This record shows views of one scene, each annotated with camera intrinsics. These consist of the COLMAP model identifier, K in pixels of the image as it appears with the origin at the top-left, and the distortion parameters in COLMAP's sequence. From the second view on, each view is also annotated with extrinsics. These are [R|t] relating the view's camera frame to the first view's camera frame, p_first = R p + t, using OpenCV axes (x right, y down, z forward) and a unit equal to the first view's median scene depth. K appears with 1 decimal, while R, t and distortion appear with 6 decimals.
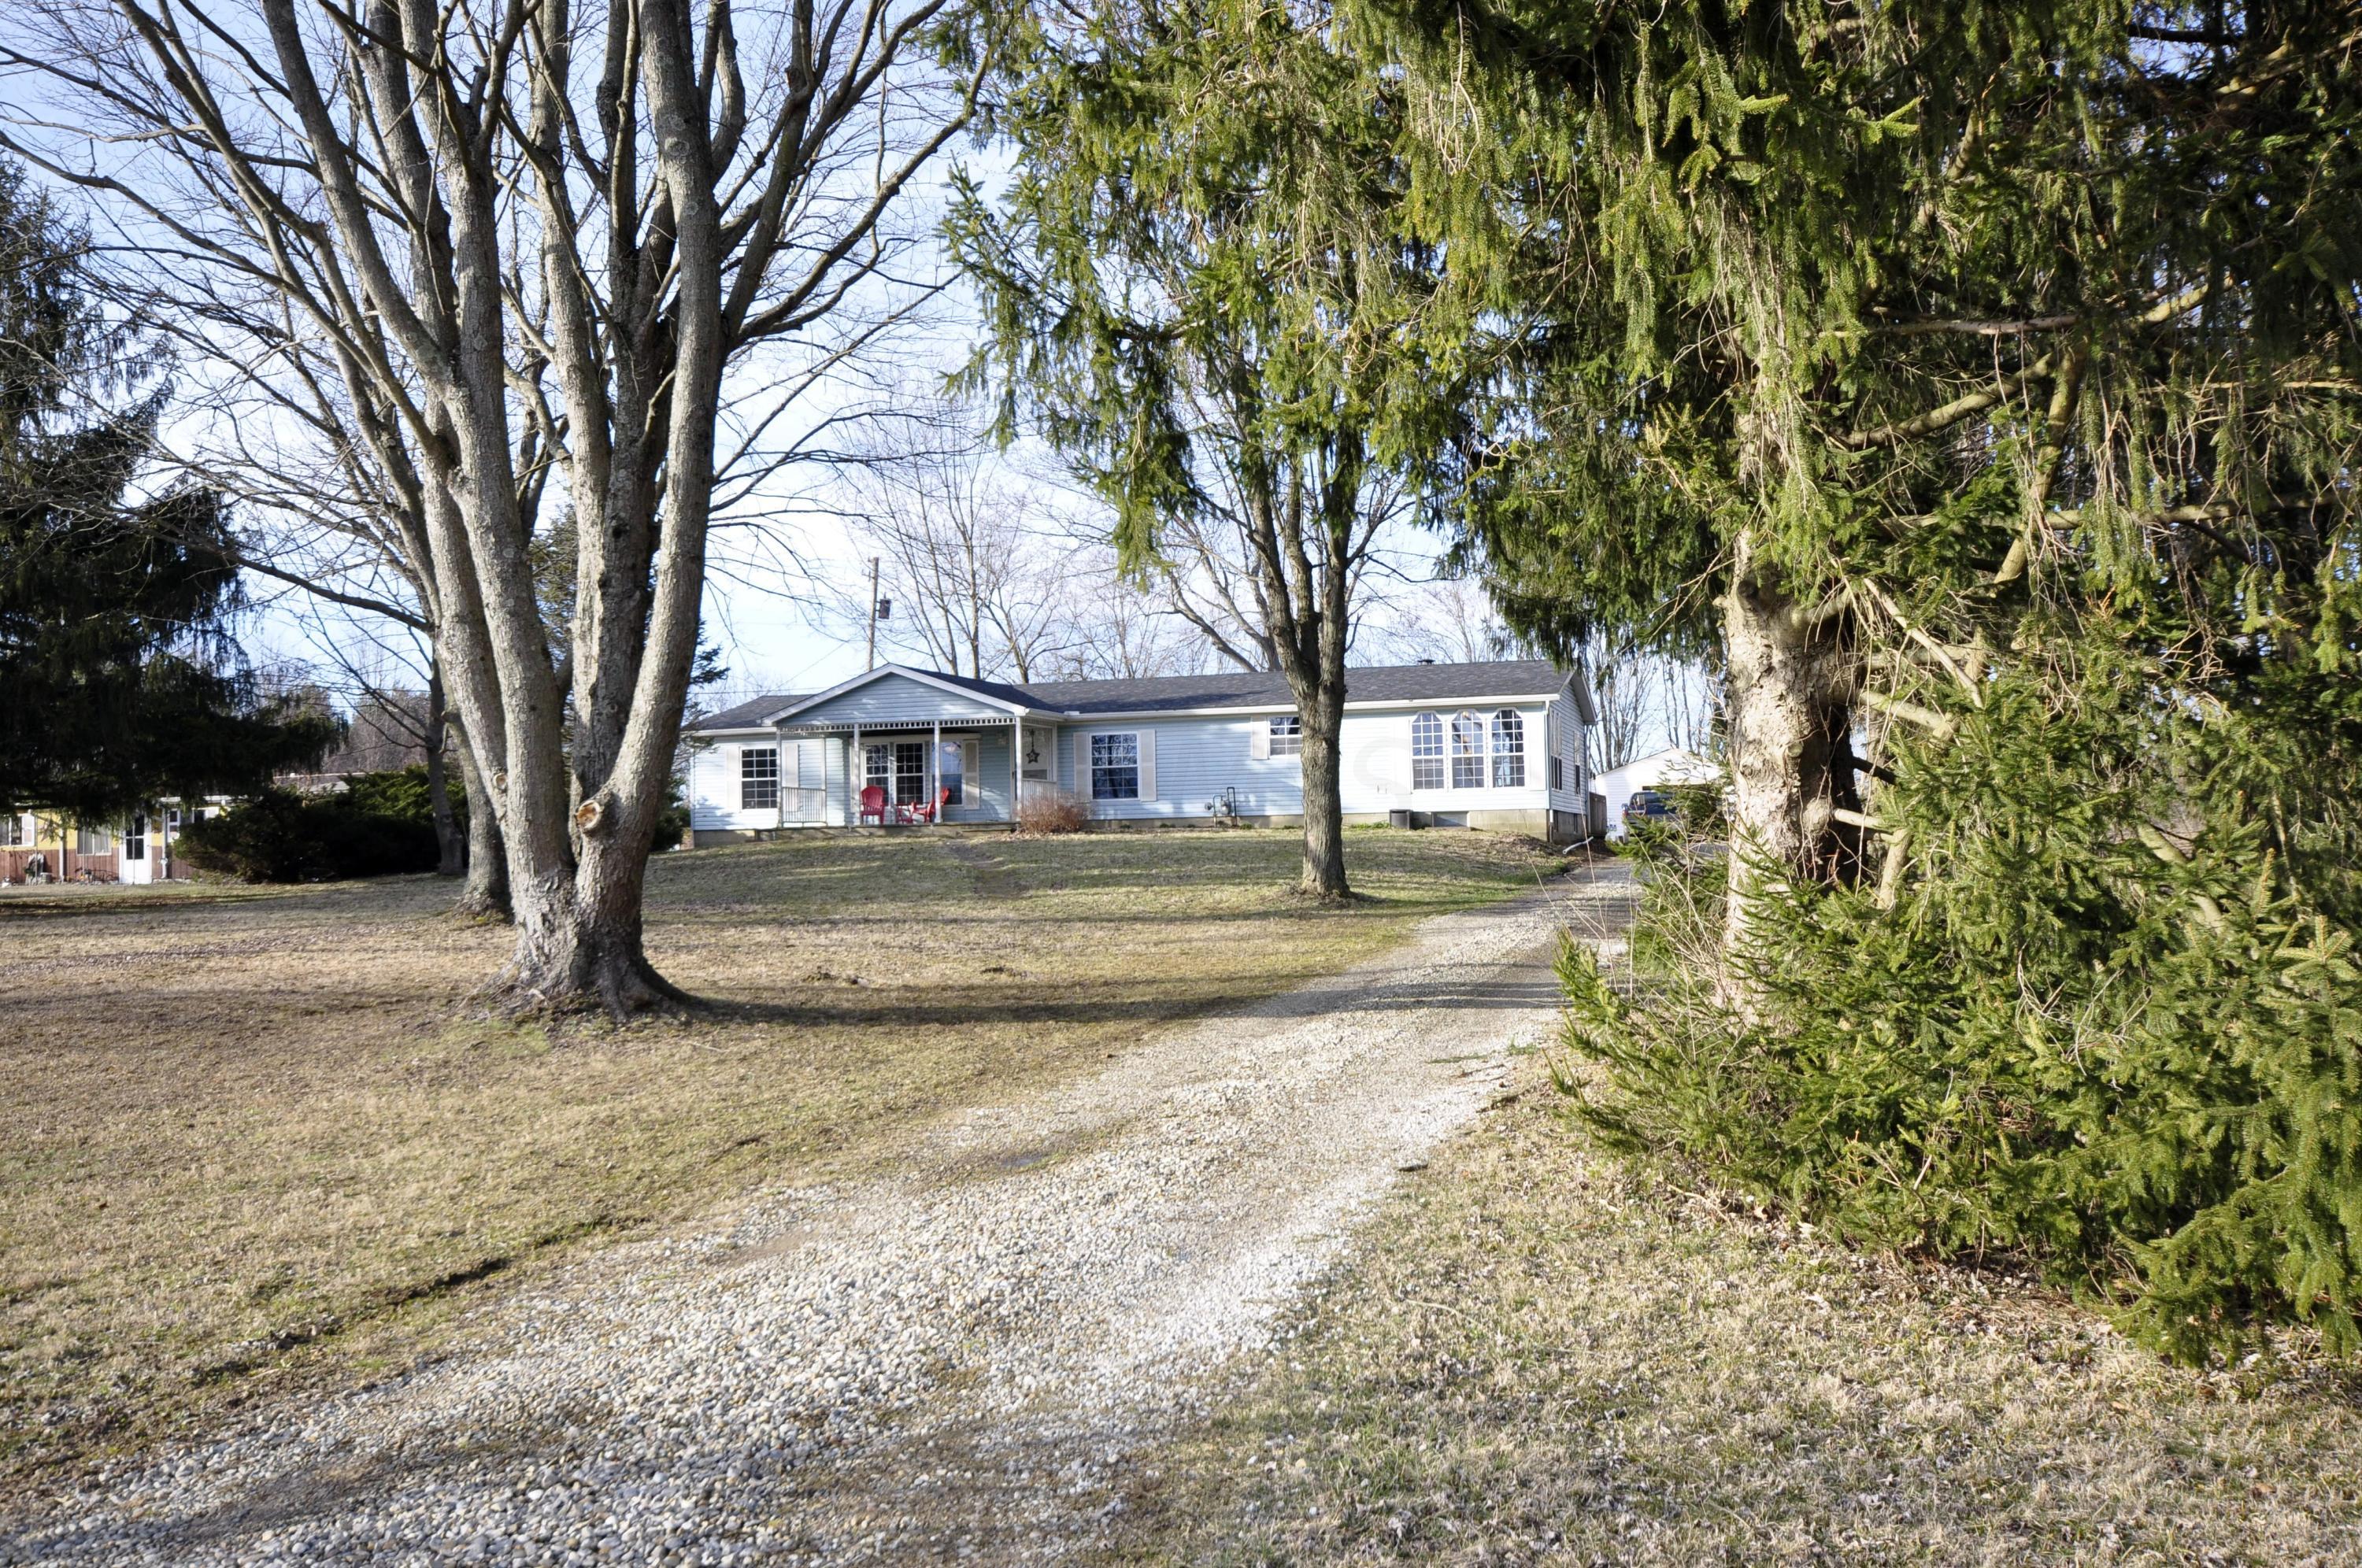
lens RADIAL K [[1902.2, 0, 1181.0], [0, 1902.2, 784.0], [0, 0, 1]] dist [0.011073, 0.004302]
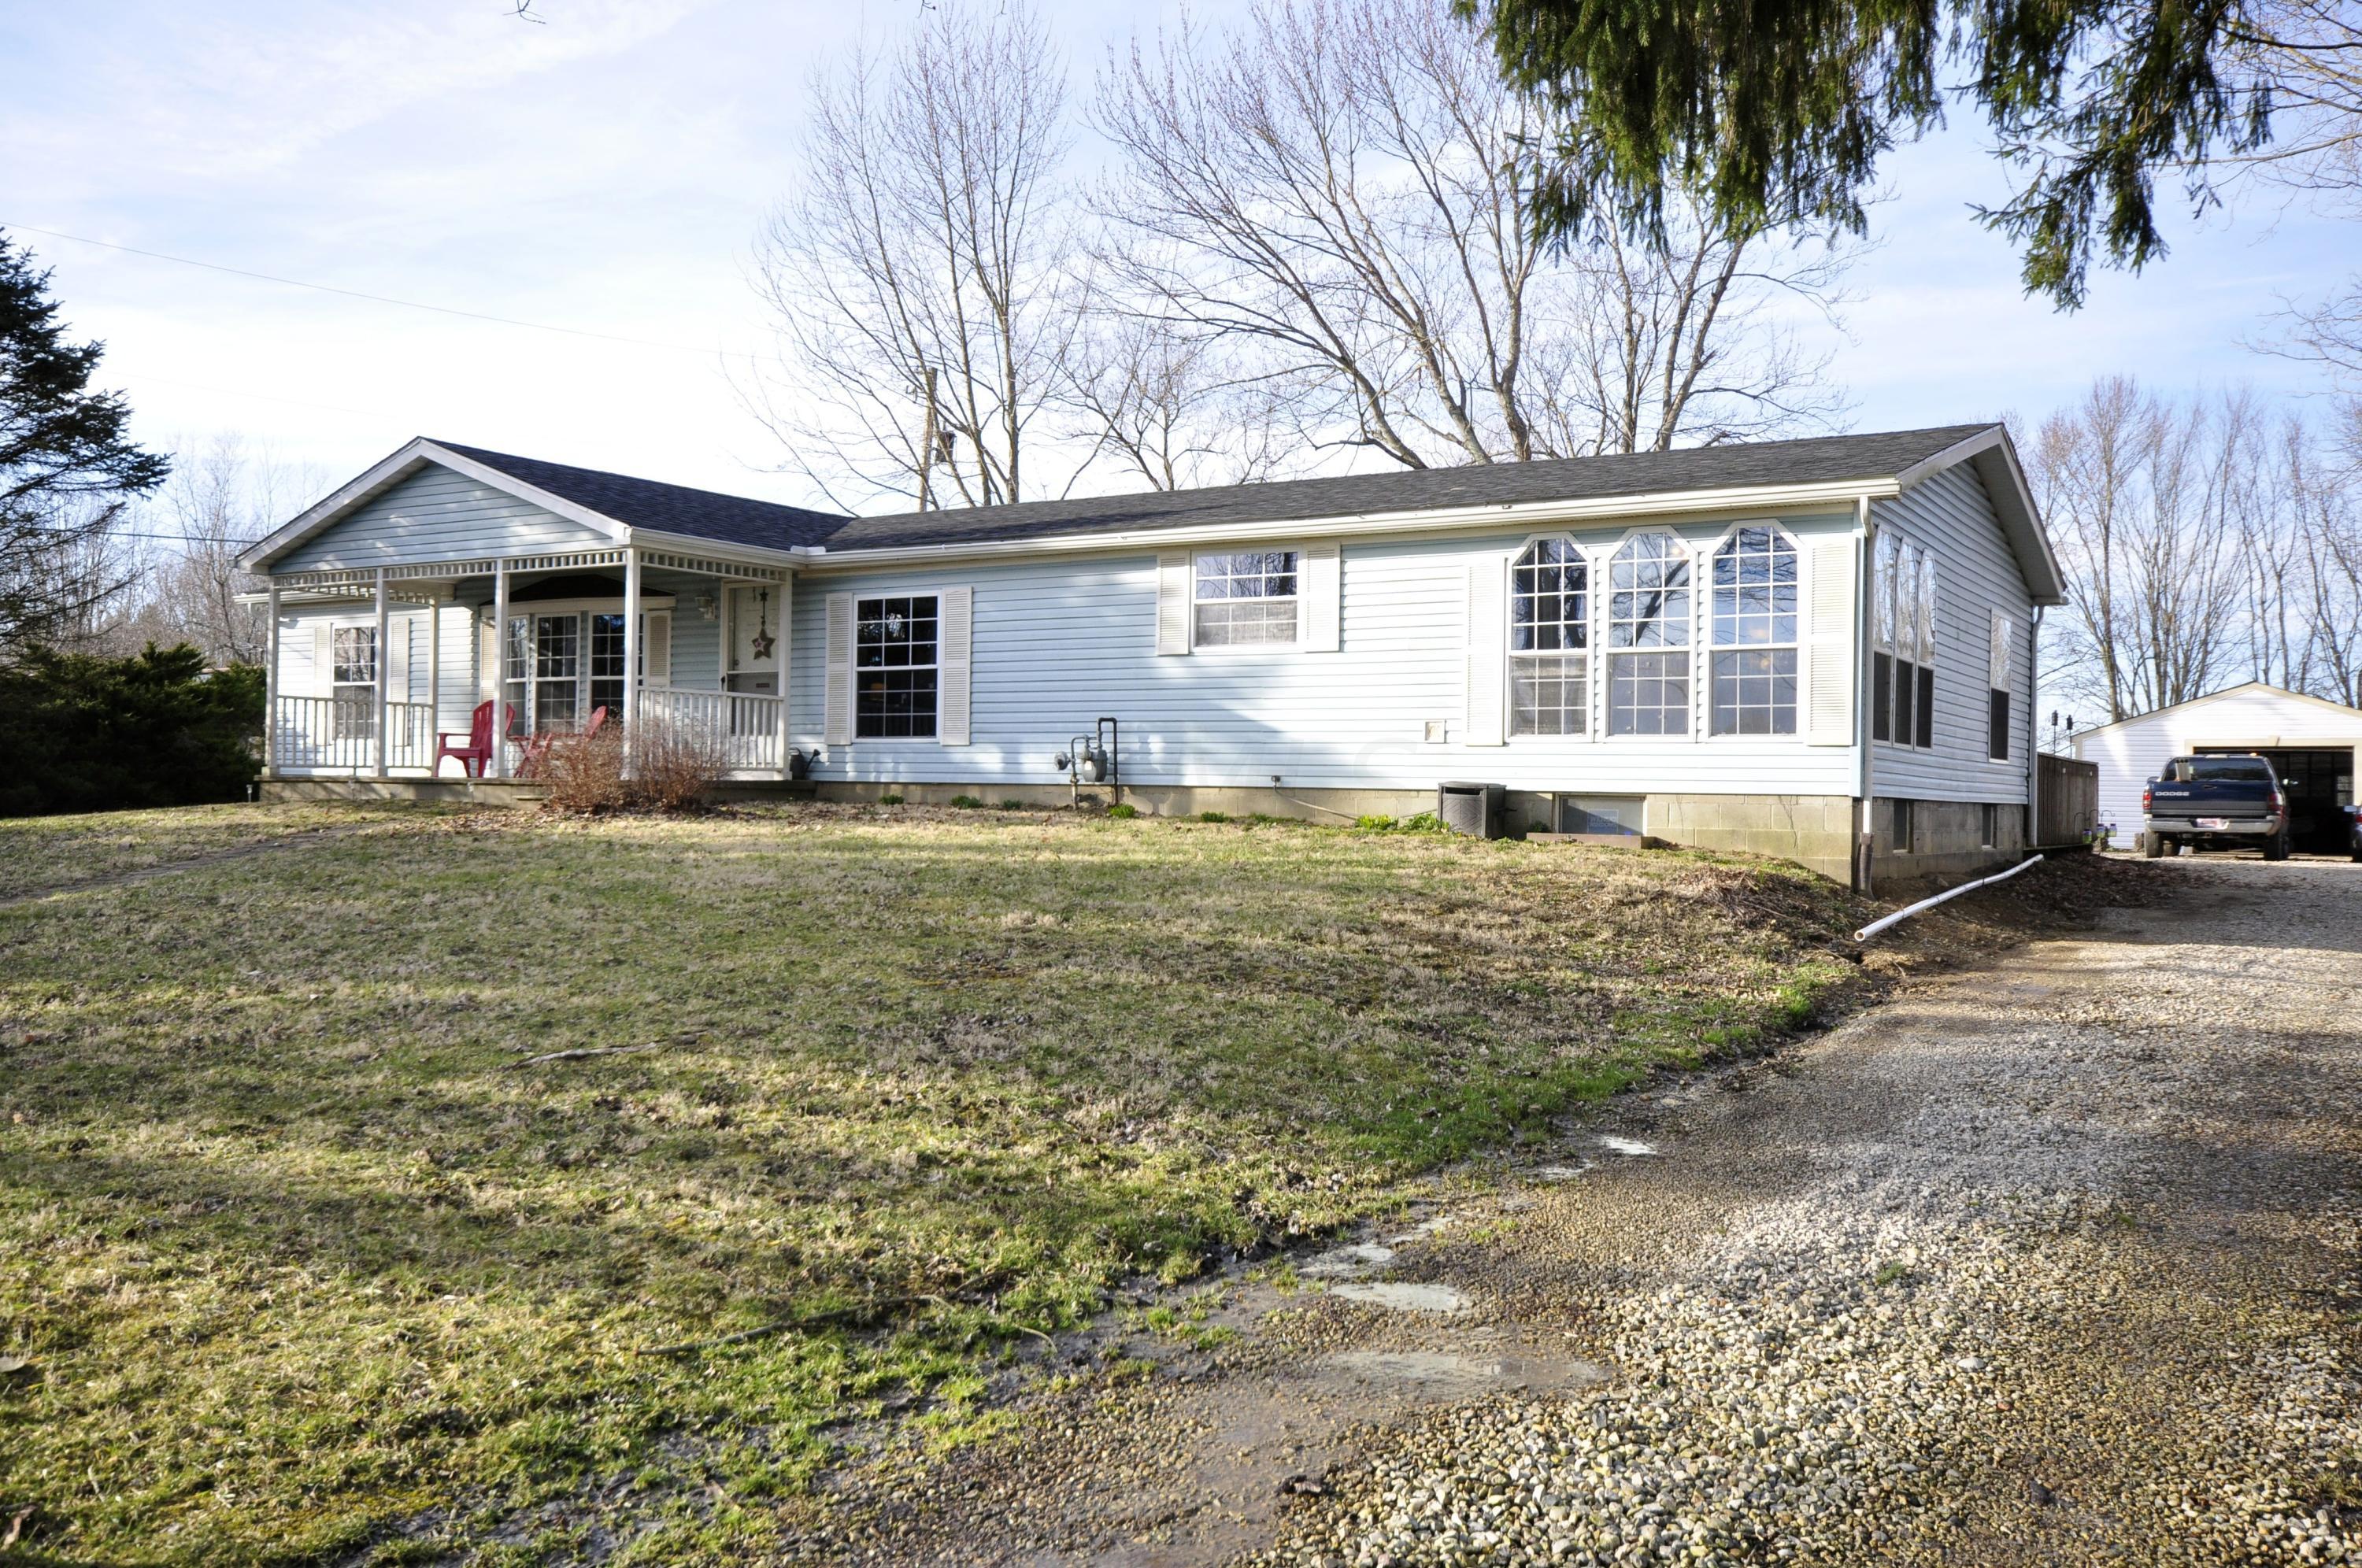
lens RADIAL K [[1902.2, 0, 1181.0], [0, 1902.2, 784.0], [0, 0, 1]] dist [0.011073, 0.004302]
pose [[0.965249, 0.034305, -0.259069, 0.158357], [-0.026574, 0.999093, 0.033285, 0.001777], [0.259976, -0.025243, 0.965285, 0.599468]]
